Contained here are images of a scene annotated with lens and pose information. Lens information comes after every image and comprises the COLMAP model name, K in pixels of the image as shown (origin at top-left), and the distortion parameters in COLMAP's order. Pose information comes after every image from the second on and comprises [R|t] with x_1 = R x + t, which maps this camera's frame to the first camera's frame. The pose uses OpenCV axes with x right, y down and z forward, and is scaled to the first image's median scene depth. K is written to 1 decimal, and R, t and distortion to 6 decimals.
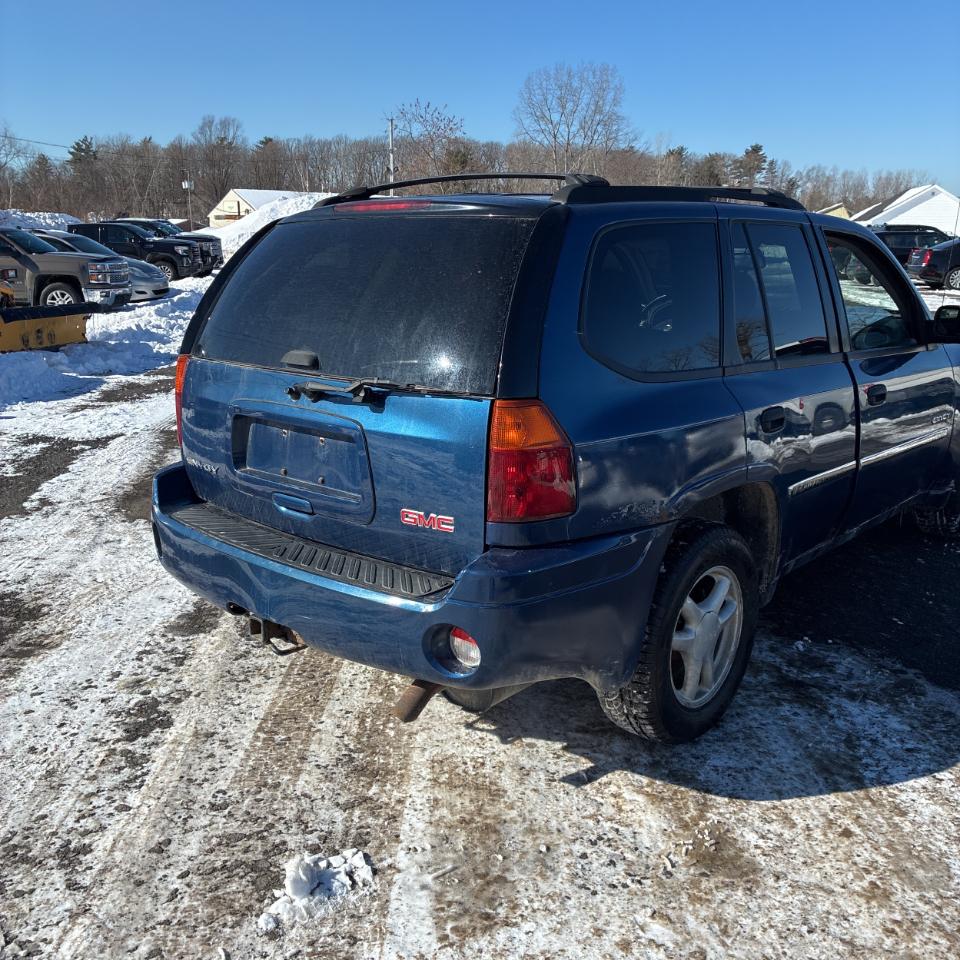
lens RADIAL K [[984.2, 0, 480.0], [0, 984.2, 480.0], [0, 0, 1]] dist [0.010704, 0.008074]
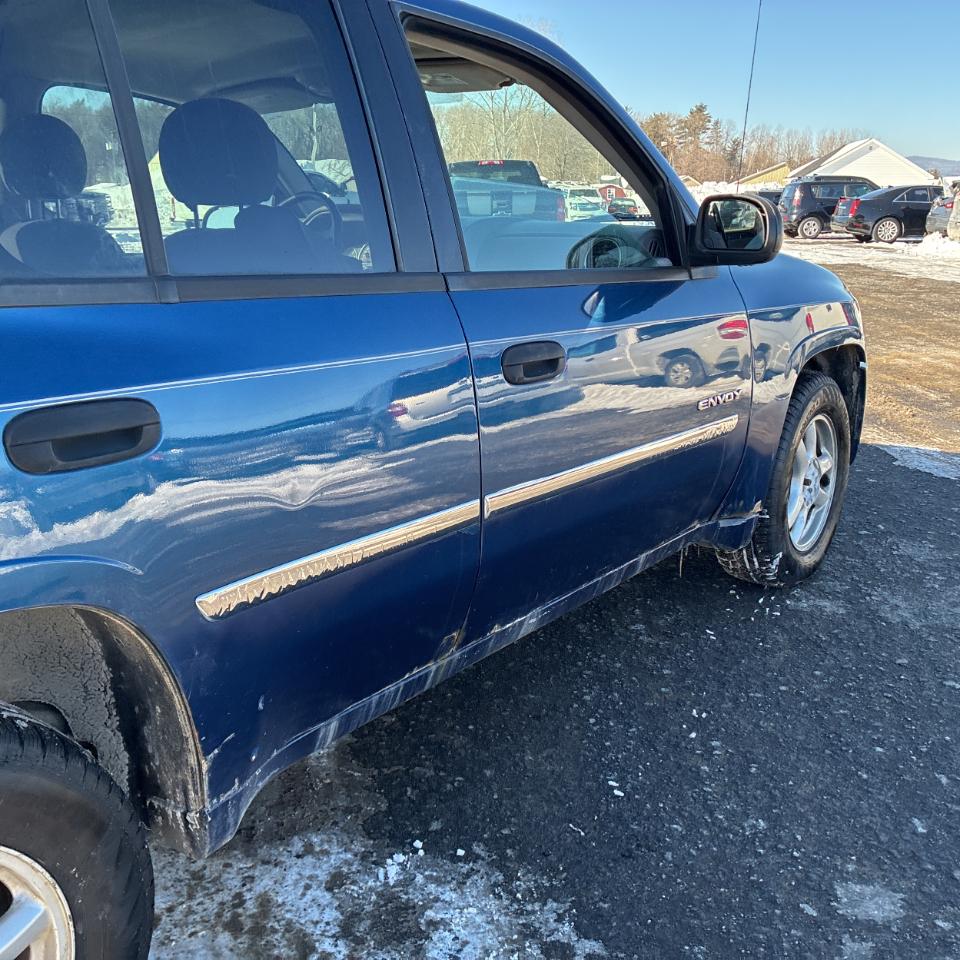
lens RADIAL K [[984.2, 0, 480.0], [0, 984.2, 480.0], [0, 0, 1]] dist [0.010704, 0.008074]
pose [[0.998812, -0.018571, 0.045057, 0.360790], [0.017037, 0.999270, 0.034192, -0.045442], [-0.045659, -0.033384, 0.998399, 0.525219]]
